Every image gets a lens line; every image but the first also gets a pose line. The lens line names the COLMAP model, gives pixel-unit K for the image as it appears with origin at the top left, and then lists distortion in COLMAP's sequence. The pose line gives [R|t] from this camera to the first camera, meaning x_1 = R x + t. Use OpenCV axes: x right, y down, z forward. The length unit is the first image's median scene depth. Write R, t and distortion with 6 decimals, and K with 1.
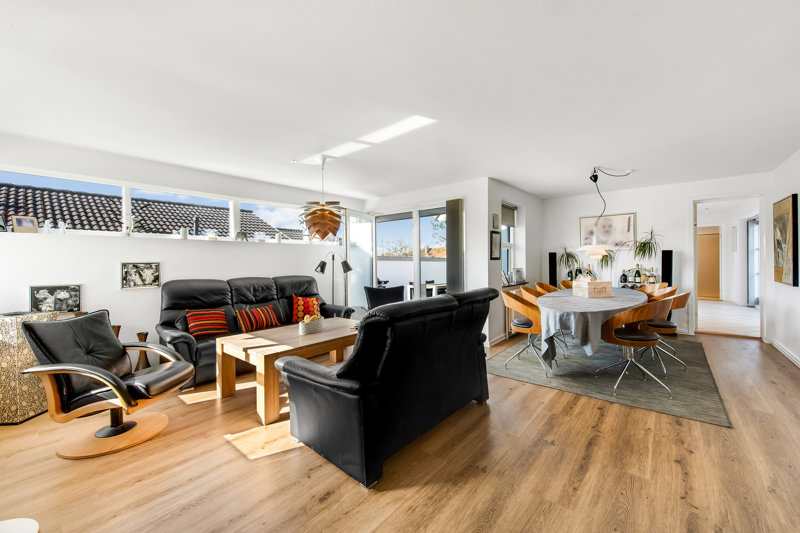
lens RADIAL K [[318.2, 0, 399.8], [0, 318.2, 264.0], [0, 0, 1]] dist [-0.000339, -0.000503]
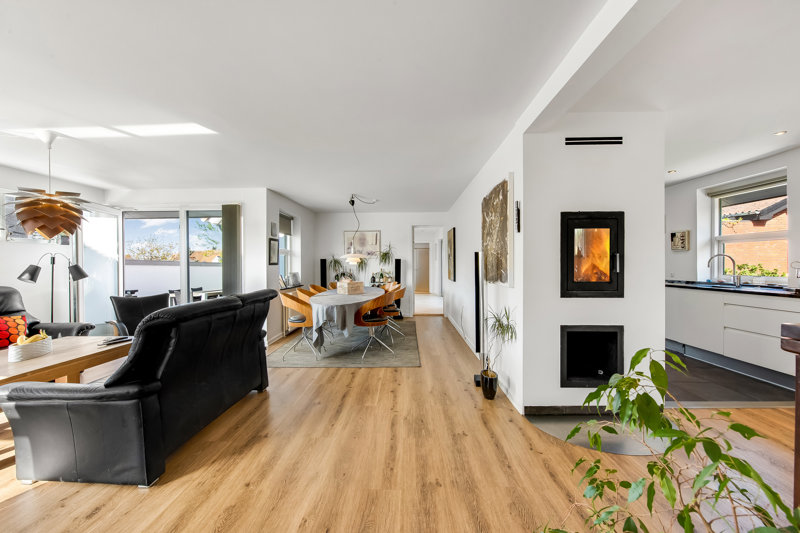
lens RADIAL K [[318.2, 0, 399.8], [0, 318.2, 264.0], [0, 0, 1]] dist [-0.000339, -0.000503]
pose [[0.780272, 0.007450, 0.625396, -0.057971], [0.002472, 0.999884, -0.014996, 0.001424], [-0.625435, 0.013247, 0.780164, -0.160134]]
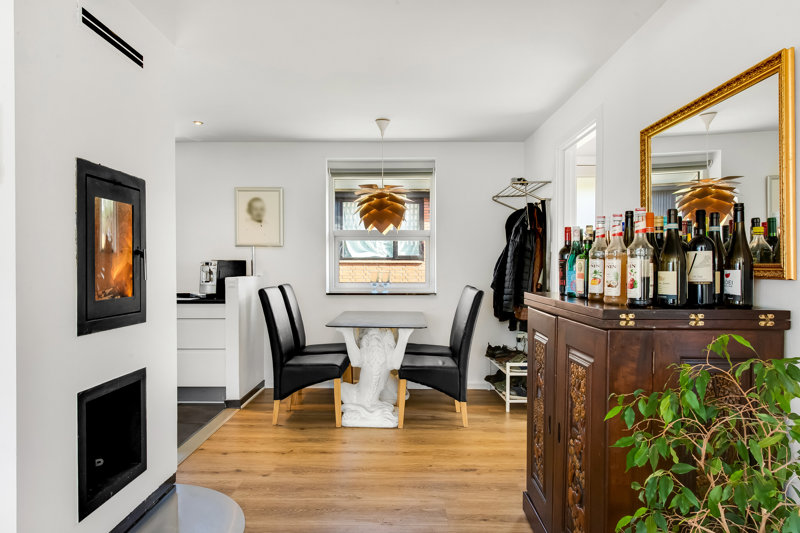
lens RADIAL K [[492.8, 0, 399.8], [0, 492.8, 270.2], [0, 0, 1]] dist [0.000214, 0.000063]
pose [[-0.637104, 0.003922, 0.770768, 0.046232], [0.015031, 0.999860, 0.007336, -0.003151], [-0.770631, 0.016259, -0.637074, 0.266215]]
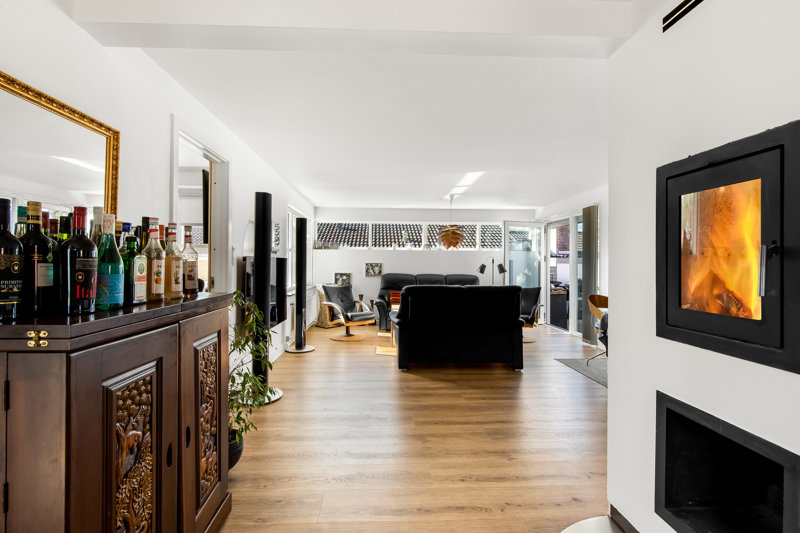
lens RADIAL K [[350.1, 0, 400.0], [0, 350.1, 266.5], [0, 0, 1]] dist [0.000154, -0.000022]
pose [[0.690565, 0.022770, -0.722912, 0.805250], [-0.021332, 0.999711, 0.011111, -0.011541], [0.722956, 0.007748, 0.690851, -0.325833]]
